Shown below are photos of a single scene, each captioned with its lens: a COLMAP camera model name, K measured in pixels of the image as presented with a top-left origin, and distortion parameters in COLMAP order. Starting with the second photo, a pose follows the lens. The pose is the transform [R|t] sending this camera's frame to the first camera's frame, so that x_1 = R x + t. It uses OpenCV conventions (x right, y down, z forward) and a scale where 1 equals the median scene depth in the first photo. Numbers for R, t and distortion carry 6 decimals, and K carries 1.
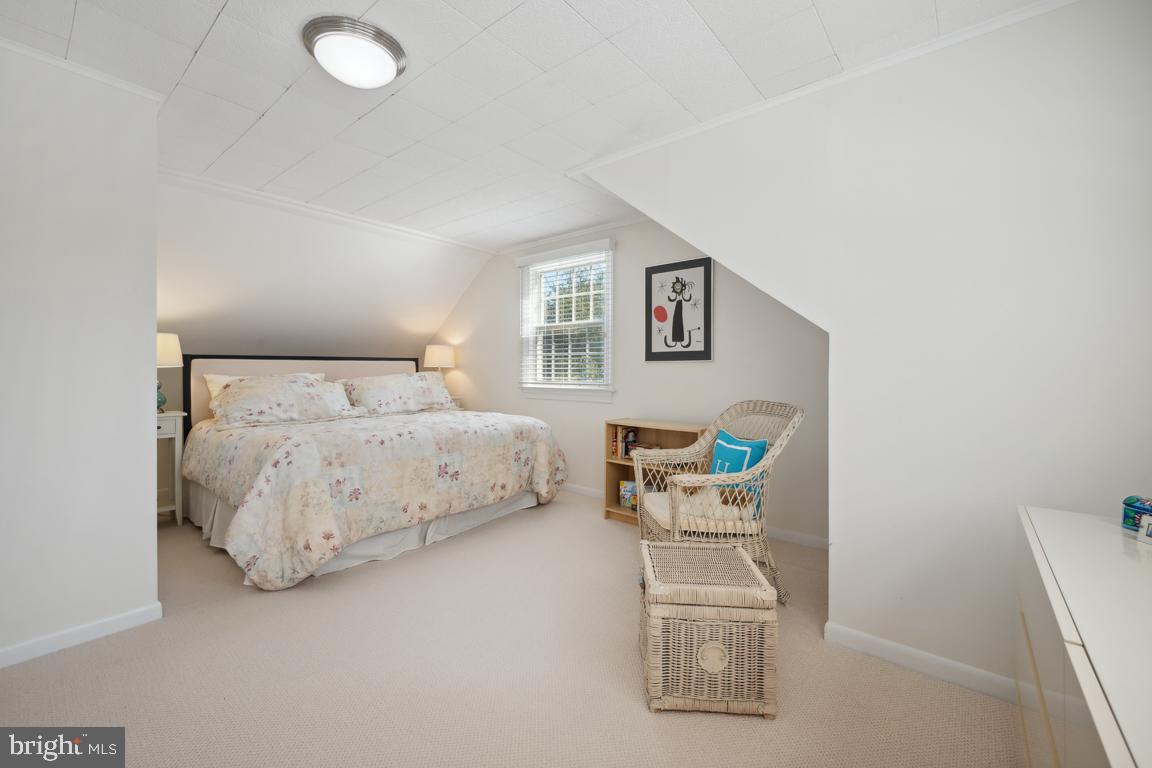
lens RADIAL K [[471.8, 0, 577.3], [0, 471.8, 379.0], [0, 0, 1]] dist [-0.012842, 0.001086]
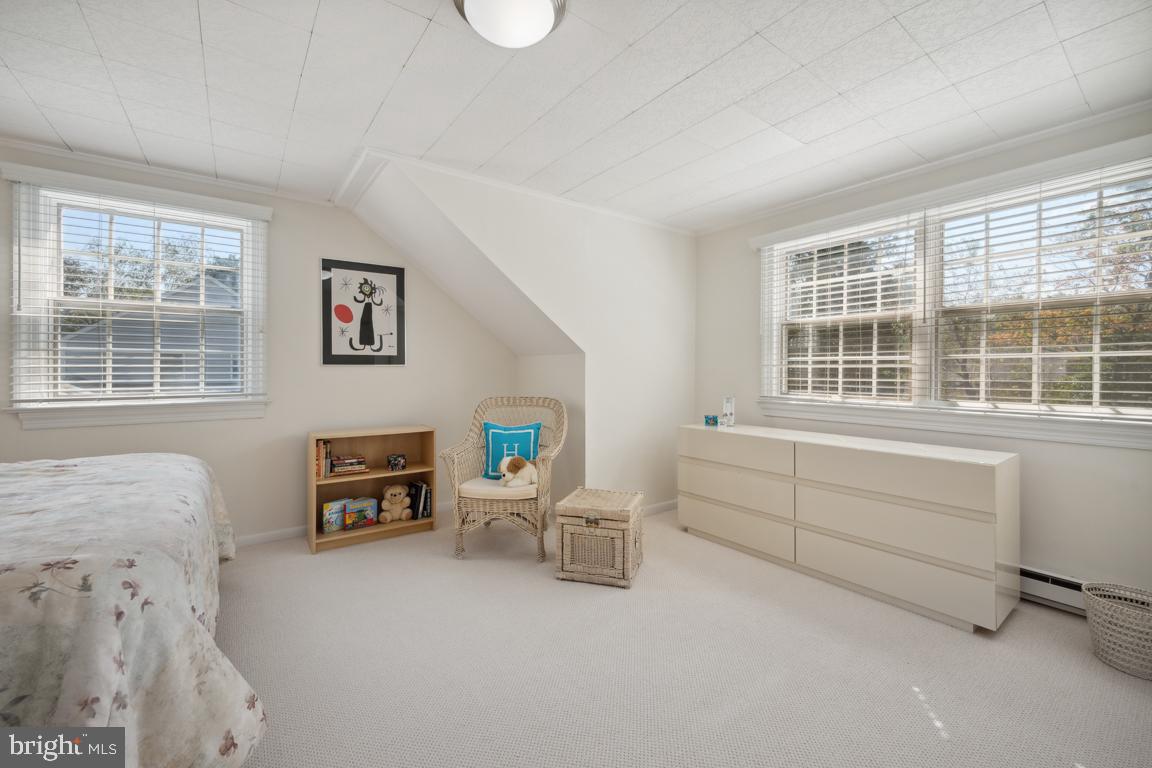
lens RADIAL K [[471.8, 0, 575.0], [0, 471.8, 376.4], [0, 0, 1]] dist [-0.012842, 0.001086]
pose [[0.245375, -0.018674, 0.969248, -0.620094], [0.022106, 0.999662, 0.013664, -0.017937], [-0.969176, 0.018074, 0.245705, 0.343417]]
